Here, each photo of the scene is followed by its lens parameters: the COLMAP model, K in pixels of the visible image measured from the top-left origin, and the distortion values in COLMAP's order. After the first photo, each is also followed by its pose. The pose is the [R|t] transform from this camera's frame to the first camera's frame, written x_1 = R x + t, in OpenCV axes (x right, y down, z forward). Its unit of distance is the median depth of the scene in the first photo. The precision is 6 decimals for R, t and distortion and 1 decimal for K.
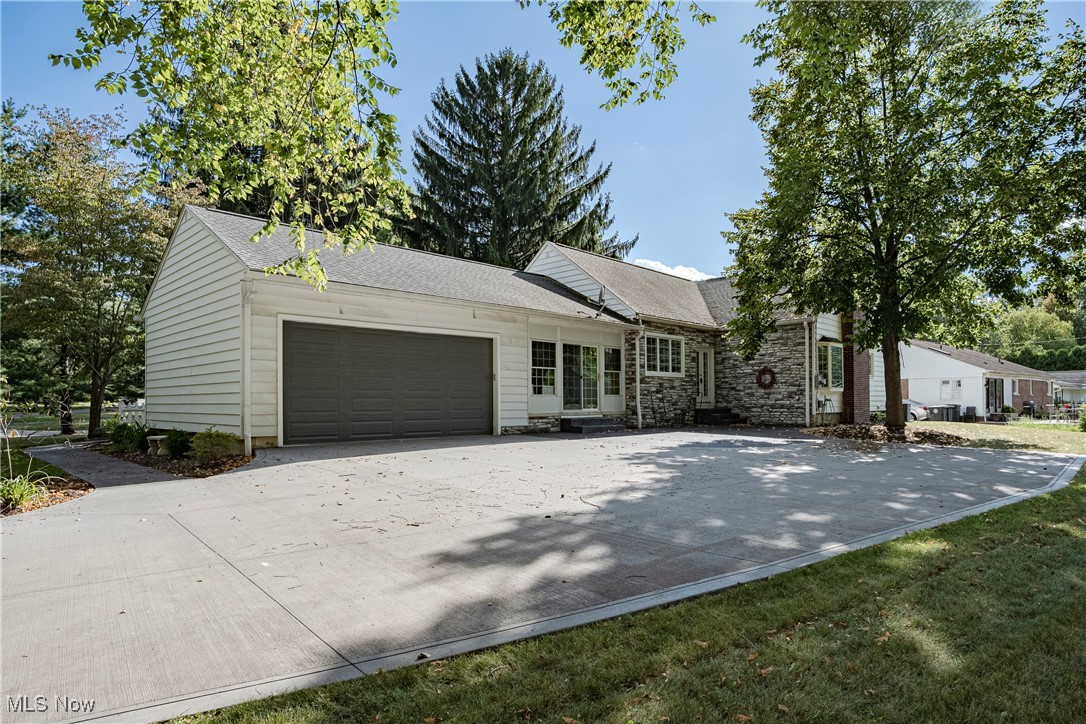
lens RADIAL K [[571.2, 0, 553.2], [0, 571.2, 397.4], [0, 0, 1]] dist [-0.001550, -0.000052]
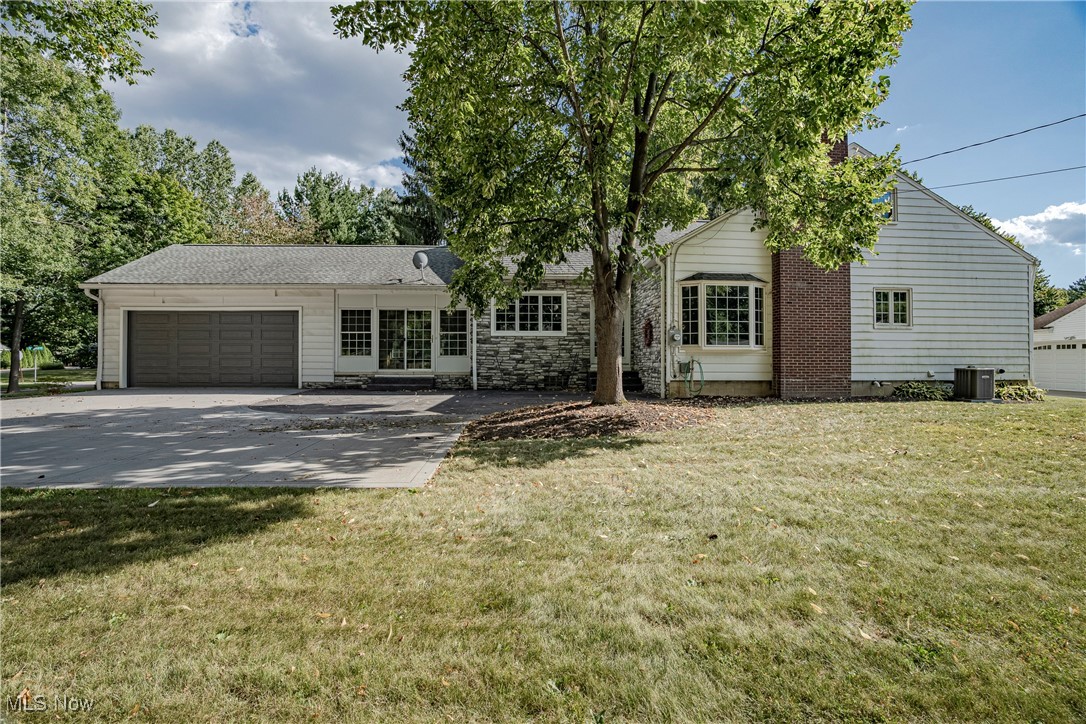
lens RADIAL K [[490.9, 0, 543.4], [0, 490.9, 359.1], [0, 0, 1]] dist [-0.003111, 0.000060]
pose [[0.746611, 0.003238, -0.665253, 0.903995], [0.000038, 0.999988, 0.004910, -0.003002], [0.665261, -0.003692, 0.746602, 0.506046]]
